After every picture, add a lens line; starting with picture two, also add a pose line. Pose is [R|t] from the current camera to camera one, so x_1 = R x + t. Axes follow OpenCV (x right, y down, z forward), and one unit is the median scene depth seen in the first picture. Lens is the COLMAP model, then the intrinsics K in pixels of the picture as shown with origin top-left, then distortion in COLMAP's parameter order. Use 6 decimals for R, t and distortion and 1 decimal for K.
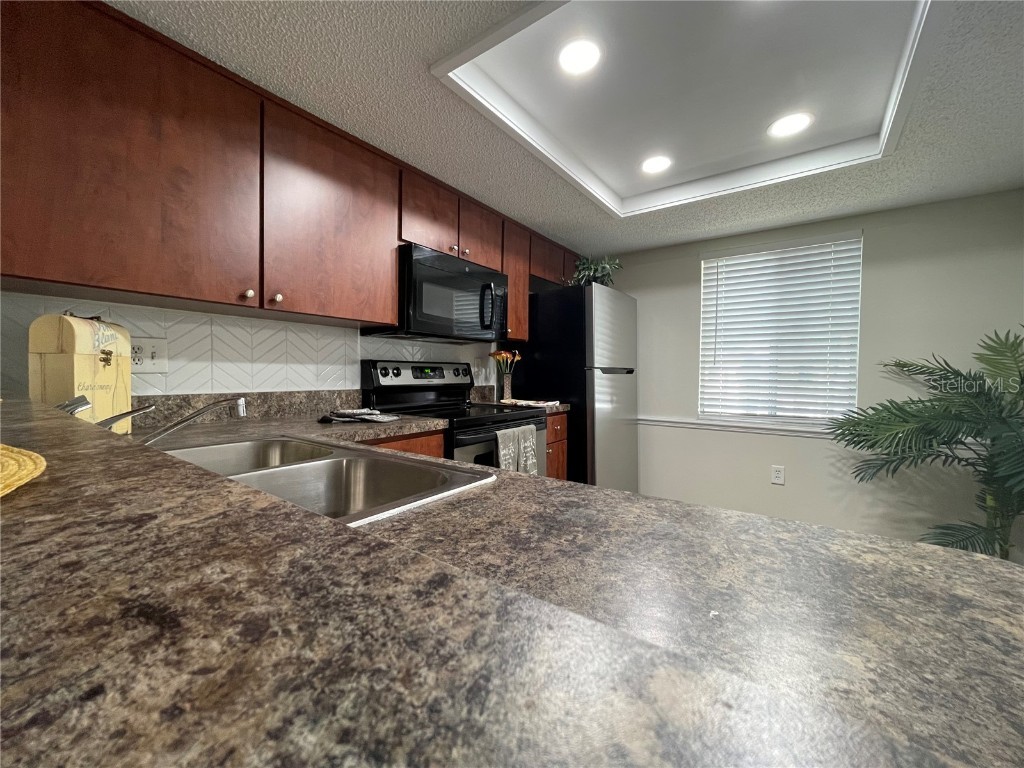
lens RADIAL K [[411.7, 0, 508.5], [0, 411.7, 382.7], [0, 0, 1]] dist [-0.000774, -0.000028]
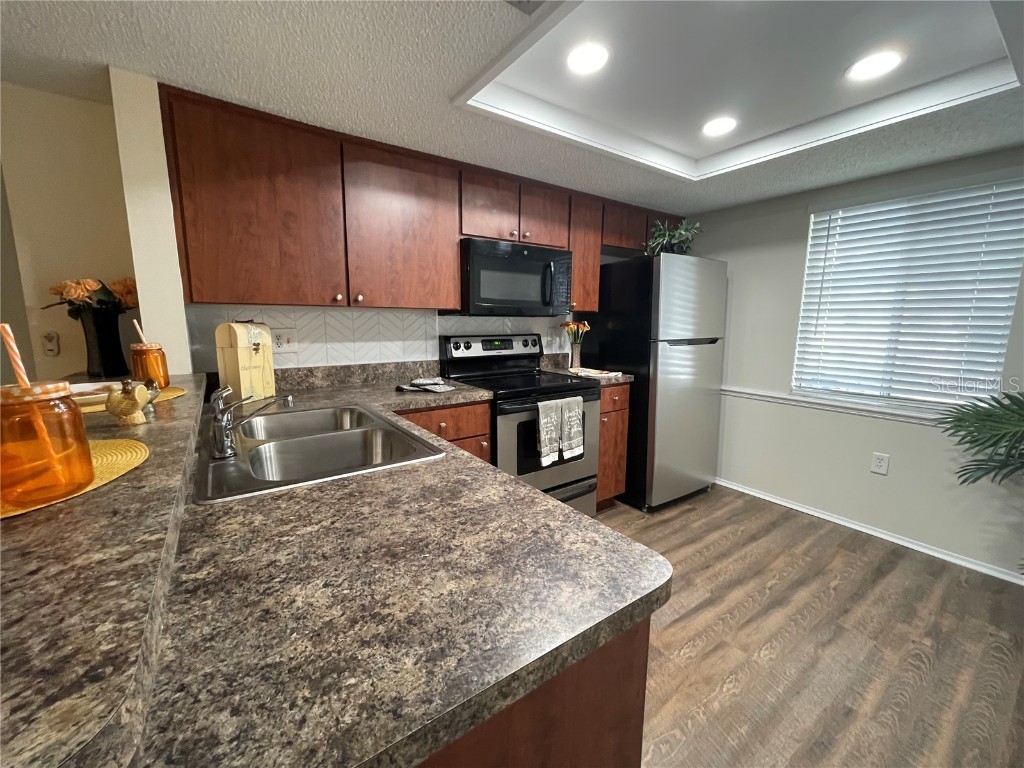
lens RADIAL K [[412.5, 0, 507.7], [0, 412.5, 382.9], [0, 0, 1]] dist [-0.001169, 0.000064]
pose [[0.946369, 0.046254, -0.319759, 0.224155], [-0.005292, 0.991786, 0.127802, -0.072628], [0.323044, -0.119255, 0.938840, -0.086983]]
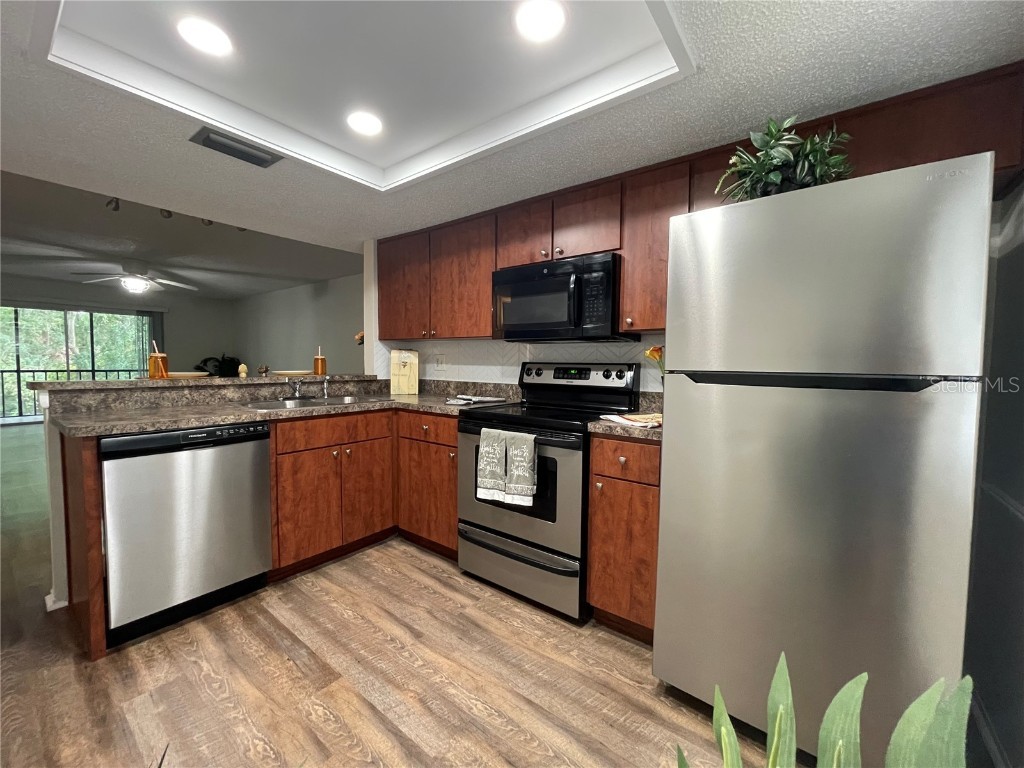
lens RADIAL K [[412.5, 0, 507.7], [0, 412.5, 382.9], [0, 0, 1]] dist [-0.001169, 0.000064]
pose [[-0.026667, 0.042895, -0.998724, 0.928212], [-0.035530, 0.998407, 0.043830, -0.044838], [0.999013, 0.036653, -0.025100, 0.957321]]
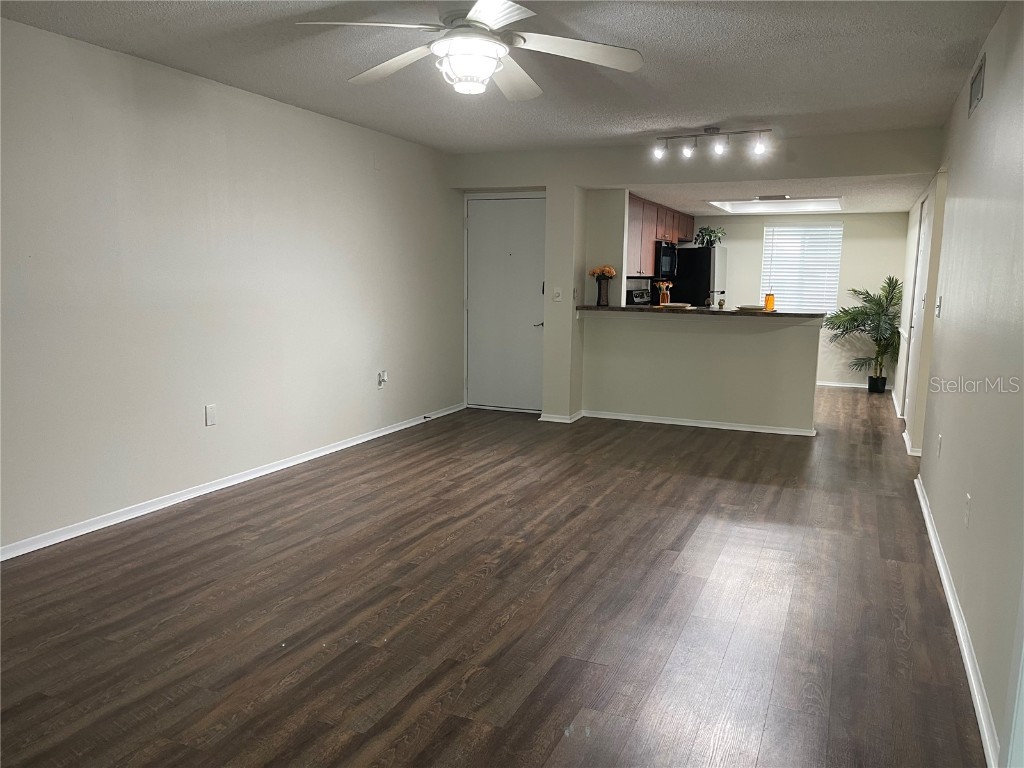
lens RADIAL K [[771.7, 0, 518.2], [0, 771.7, 389.3], [0, 0, 1]] dist [0.098237, -0.148343]
pose [[0.973456, -0.029409, 0.226975, -1.807113], [-0.000240, 0.991578, 0.129508, -0.065522], [-0.228873, -0.126125, 0.965251, -2.788959]]
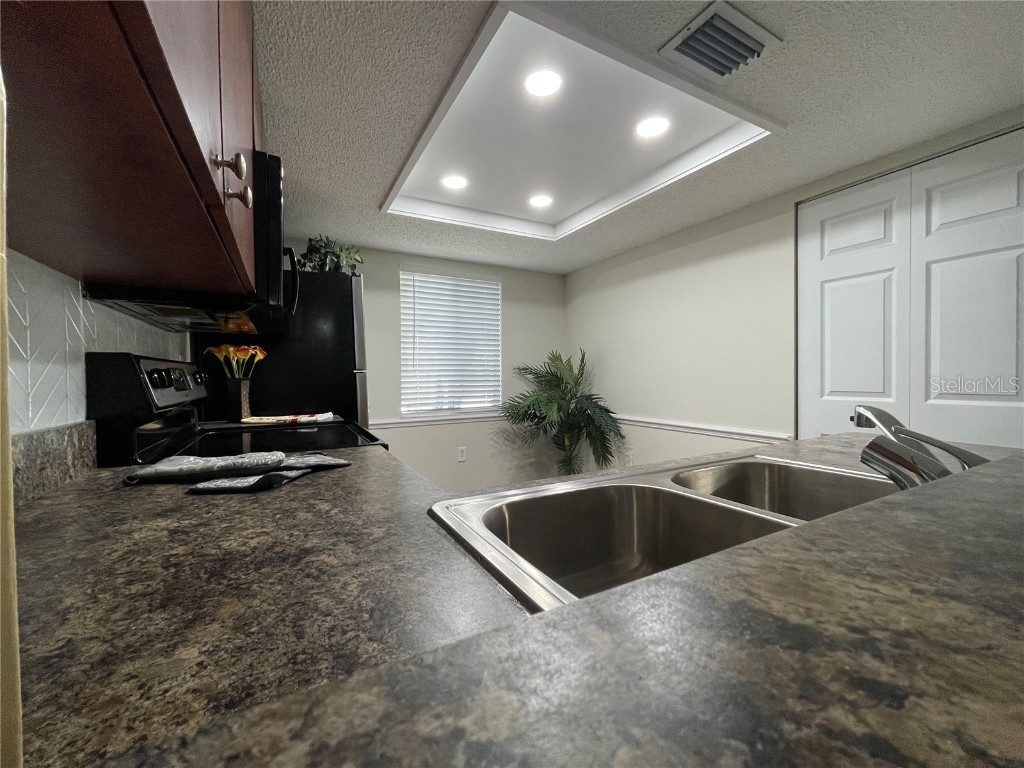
lens RADIAL K [[411.7, 0, 508.5], [0, 411.7, 382.7], [0, 0, 1]] dist [-0.000774, -0.000028]
pose [[0.429121, -0.027642, 0.902824, -0.553786], [0.034112, 0.999315, 0.014382, -0.014417], [-0.902603, 0.024626, 0.429769, 0.407968]]
